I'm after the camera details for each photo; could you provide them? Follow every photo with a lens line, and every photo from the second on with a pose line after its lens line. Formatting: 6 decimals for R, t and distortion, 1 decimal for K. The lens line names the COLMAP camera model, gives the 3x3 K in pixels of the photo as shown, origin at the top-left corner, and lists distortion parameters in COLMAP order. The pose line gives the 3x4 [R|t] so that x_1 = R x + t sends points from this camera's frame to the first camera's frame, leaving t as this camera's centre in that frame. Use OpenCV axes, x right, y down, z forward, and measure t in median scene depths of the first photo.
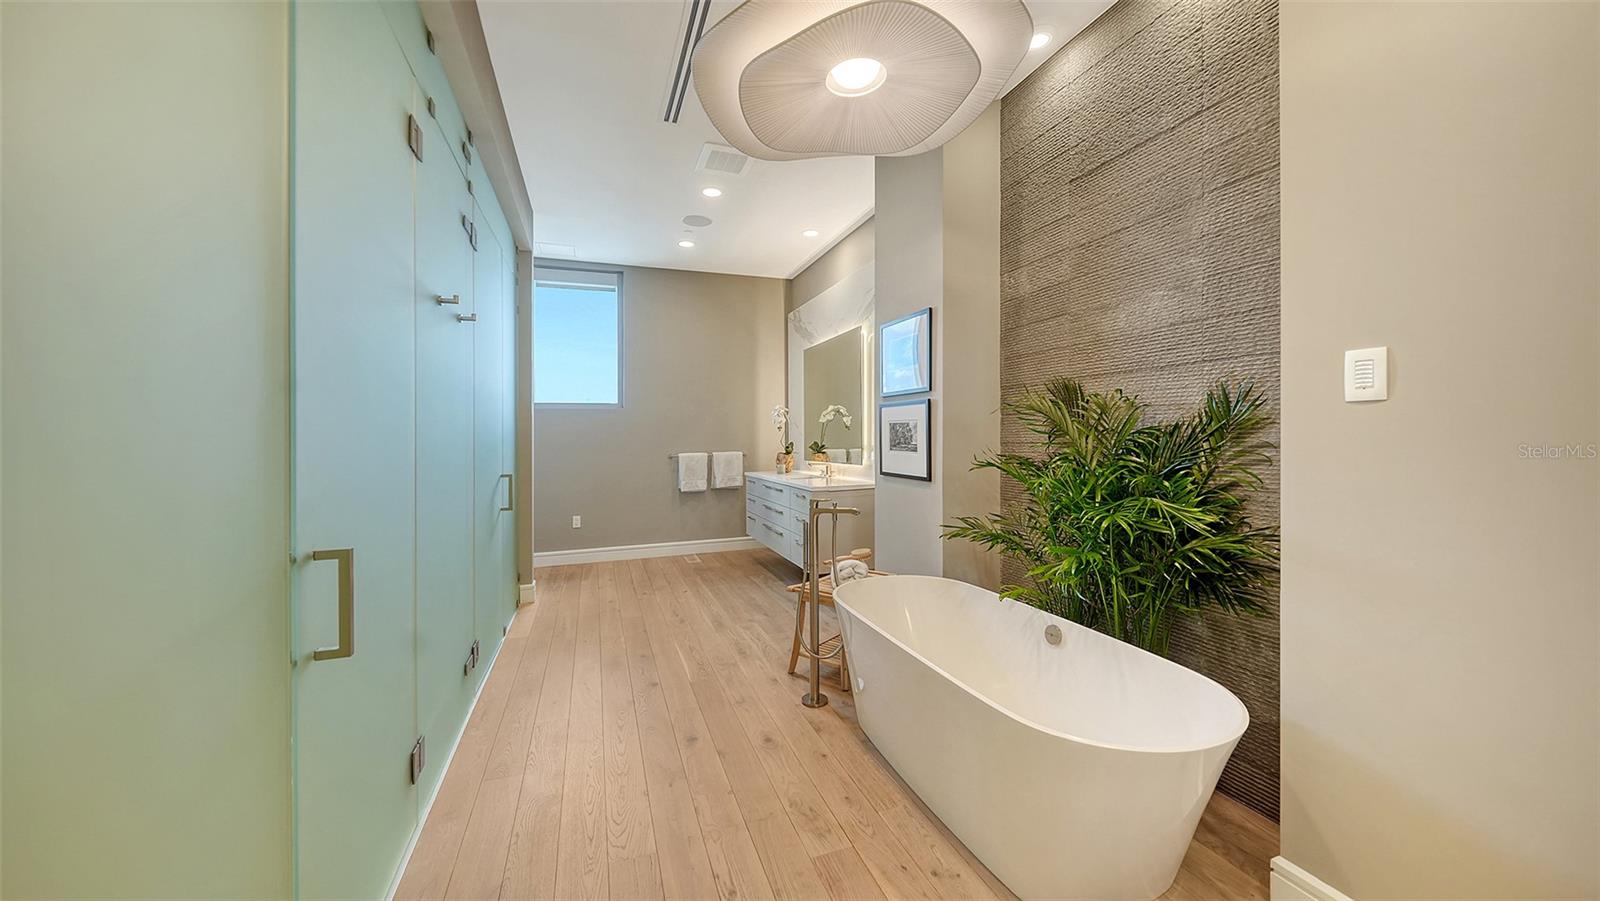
lens RADIAL K [[556.6, 0, 800.5], [0, 556.6, 434.9], [0, 0, 1]] dist [-0.003736, -0.000390]
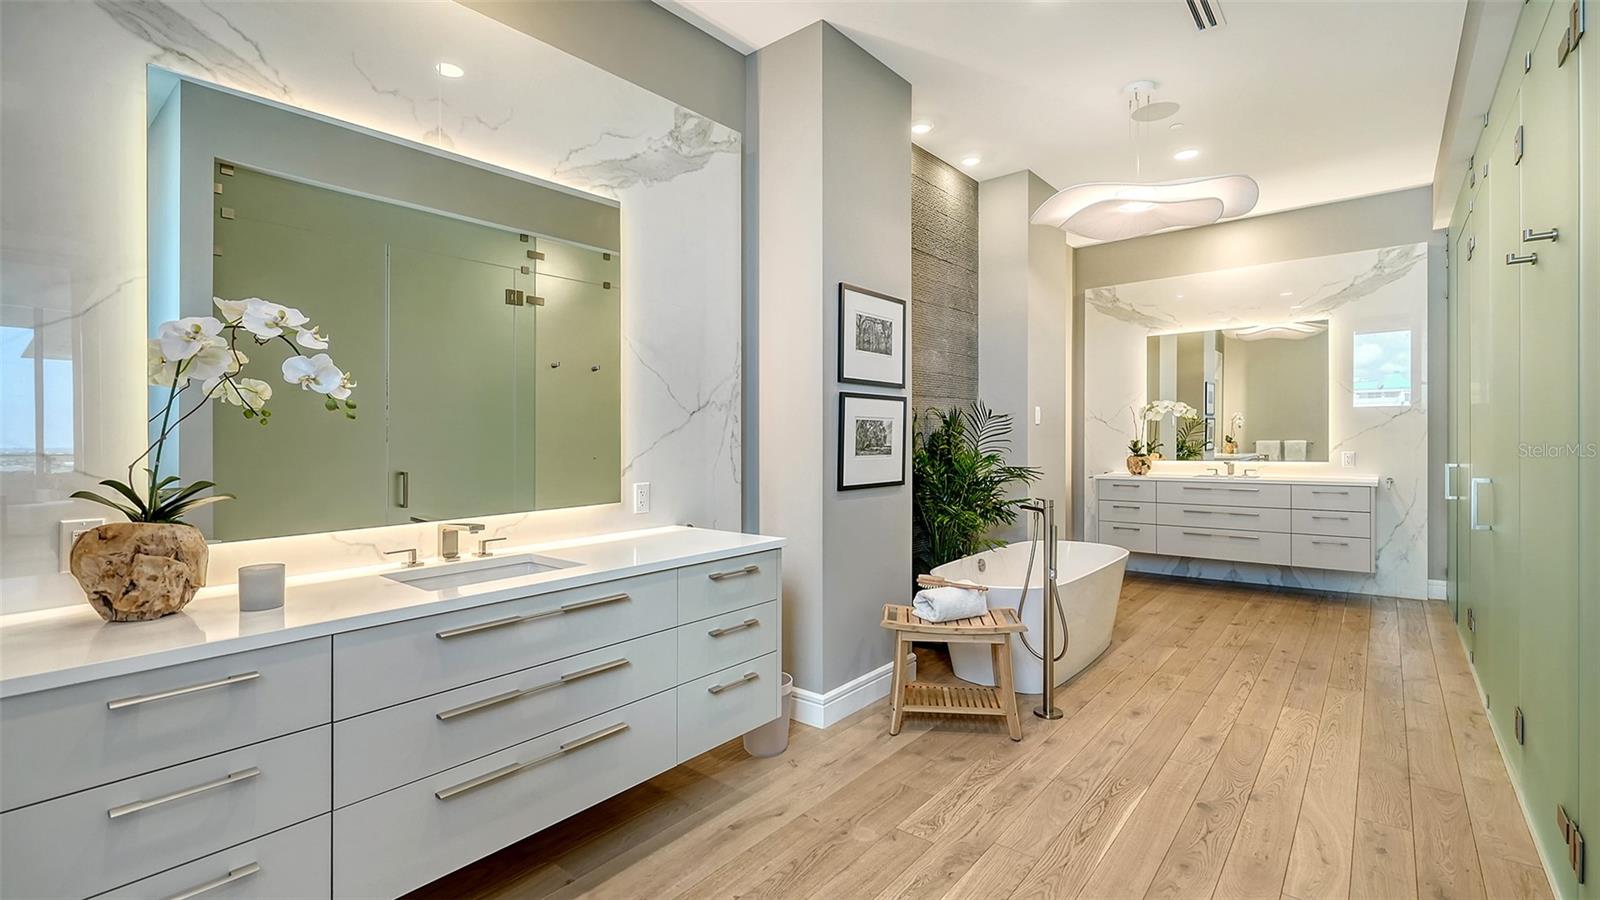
lens RADIAL K [[695.7, 0, 801.2], [0, 695.7, 447.0], [0, 0, 1]] dist [0.002954, 0.000234]
pose [[-0.494786, -0.000537, 0.869015, -0.661943], [0.012216, 0.999897, 0.007574, 0.008316], [-0.868929, 0.014363, -0.494729, 1.615185]]
